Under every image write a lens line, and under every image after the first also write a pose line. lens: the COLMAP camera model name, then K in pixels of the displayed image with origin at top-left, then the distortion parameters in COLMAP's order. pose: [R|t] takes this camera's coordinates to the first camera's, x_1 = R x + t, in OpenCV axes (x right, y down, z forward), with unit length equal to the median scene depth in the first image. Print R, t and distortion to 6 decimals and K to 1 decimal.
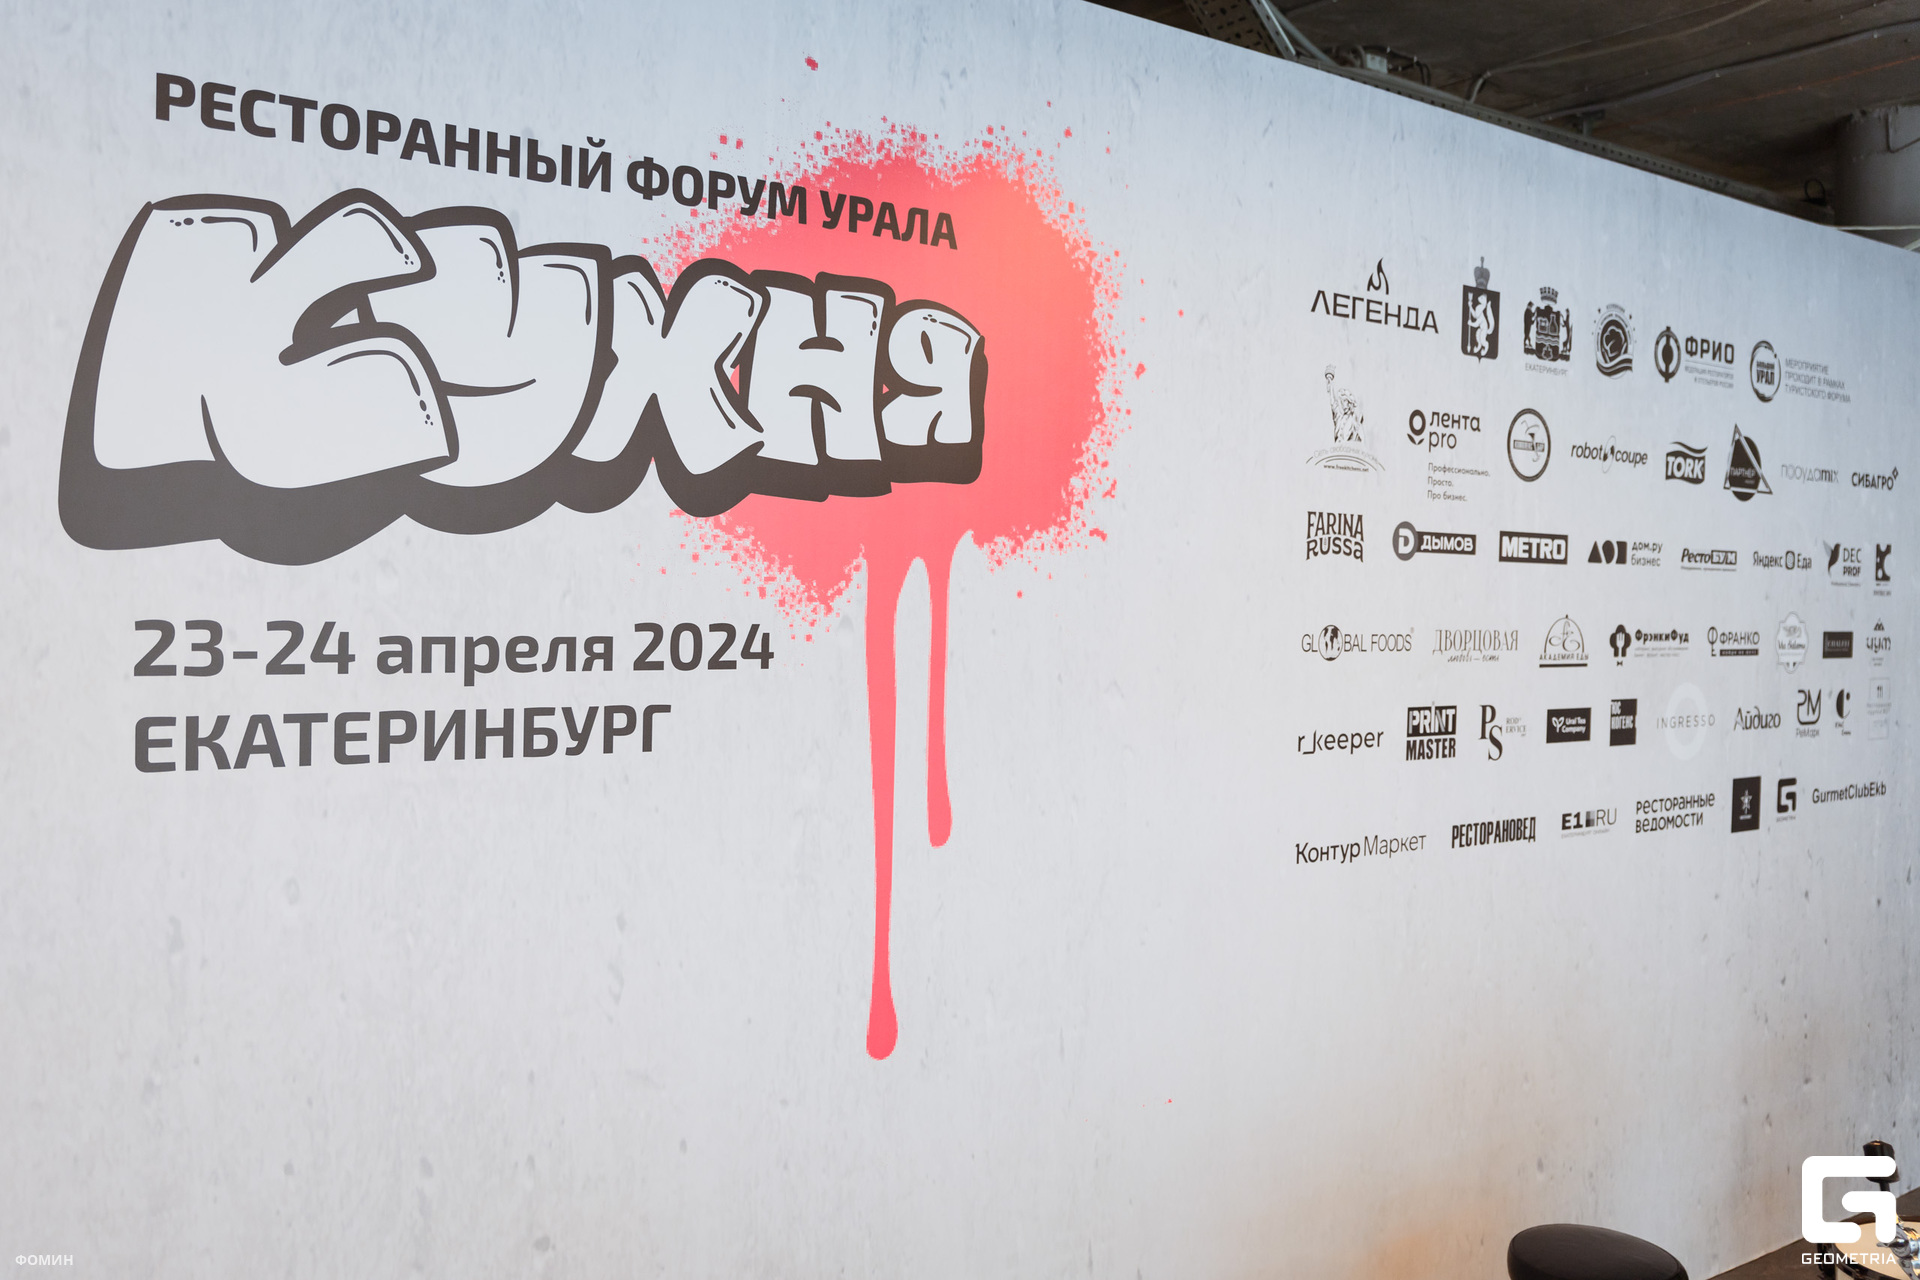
lens RADIAL K [[1789.9, 0, 956.2], [0, 1789.9, 631.8], [0, 0, 1]] dist [0.000997, 0.000000]
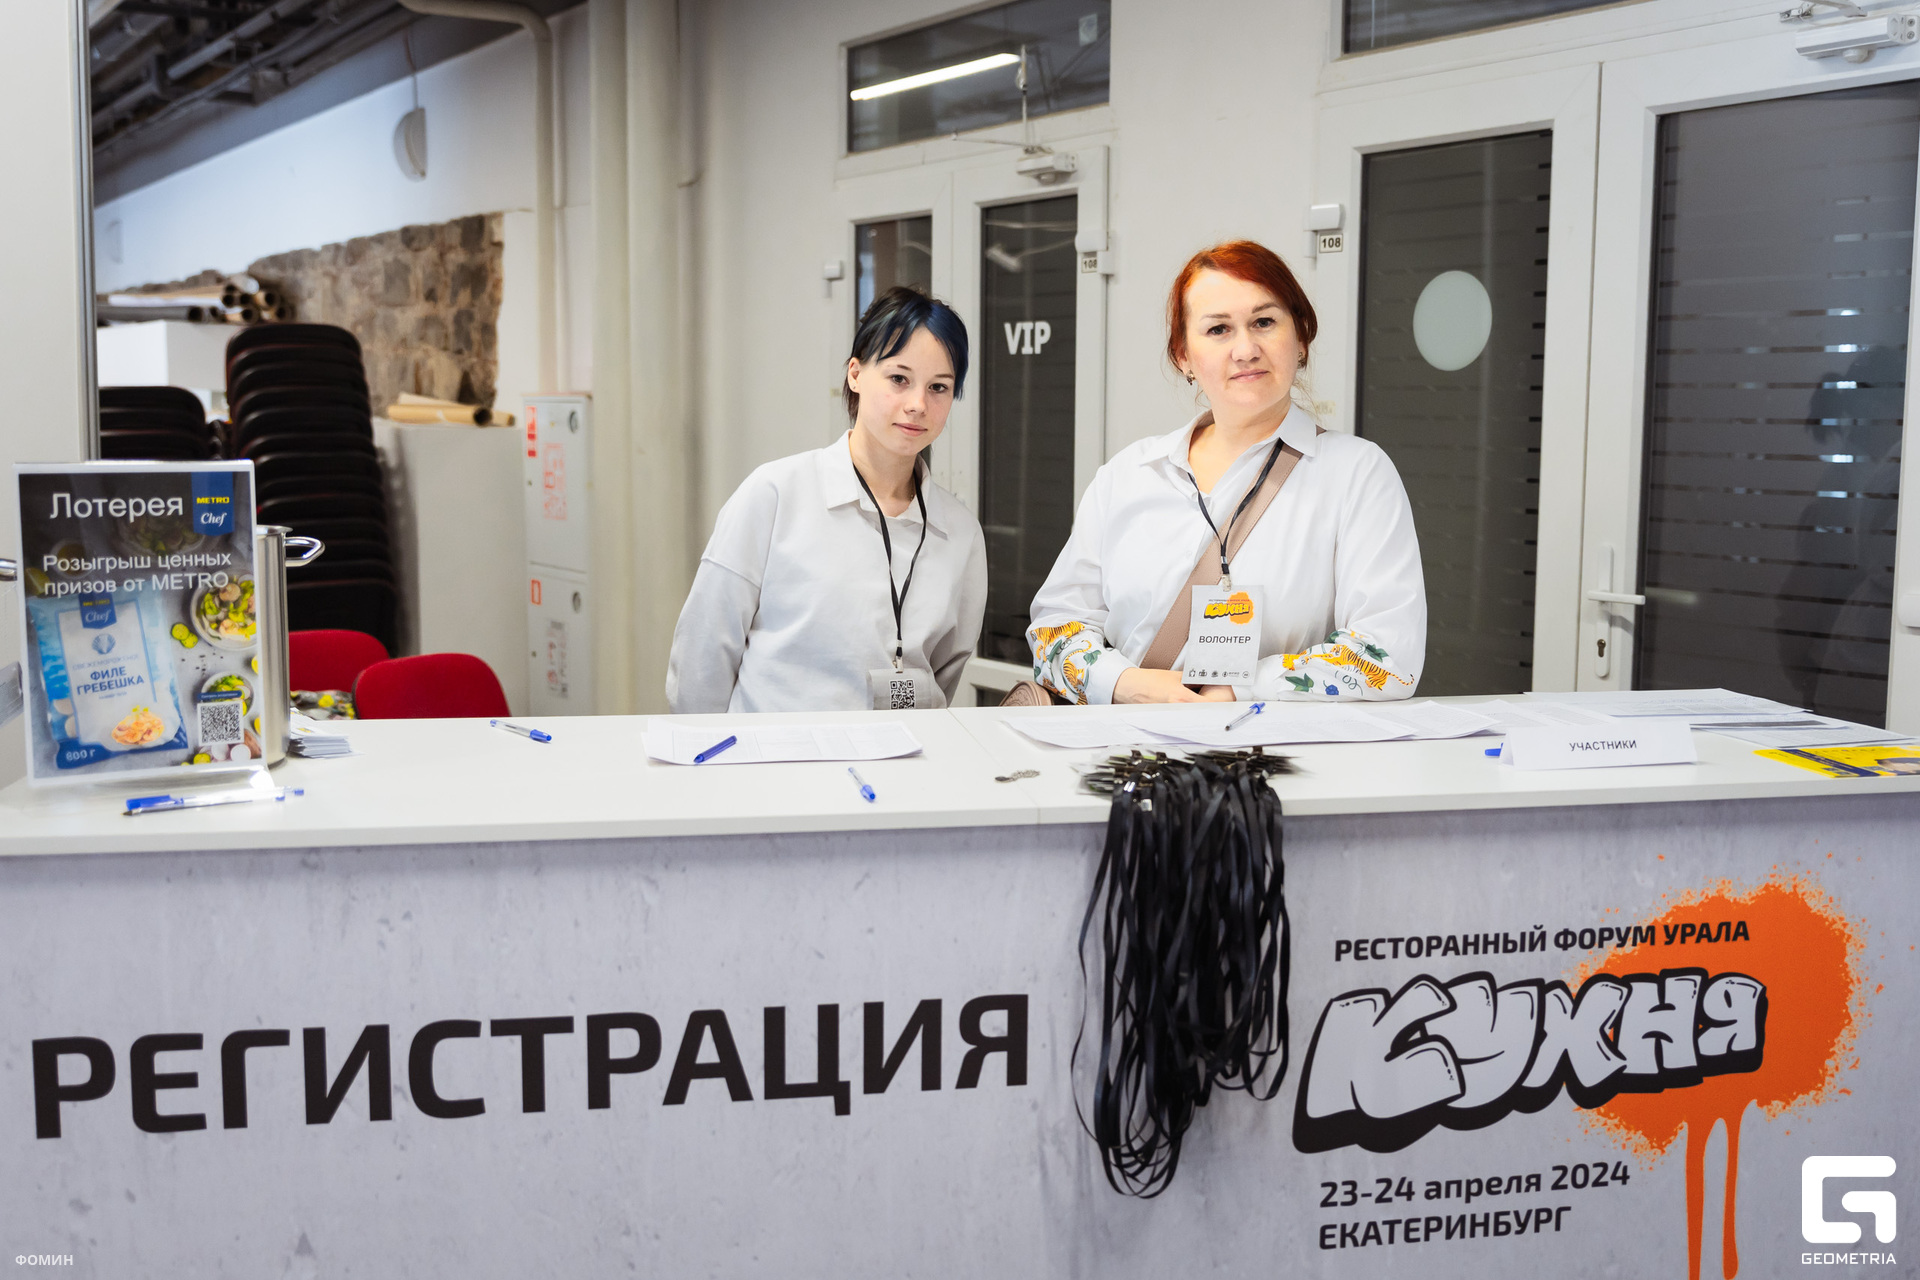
lens RADIAL K [[1789.9, 0, 955.9], [0, 1789.9, 641.4], [0, 0, 1]] dist [0.000997, 0.000000]
pose [[0.901238, 0.027967, -0.432420, 0.056961], [0.000423, 0.997858, 0.065418, -0.708606], [0.433324, -0.059140, 0.899296, -0.978923]]
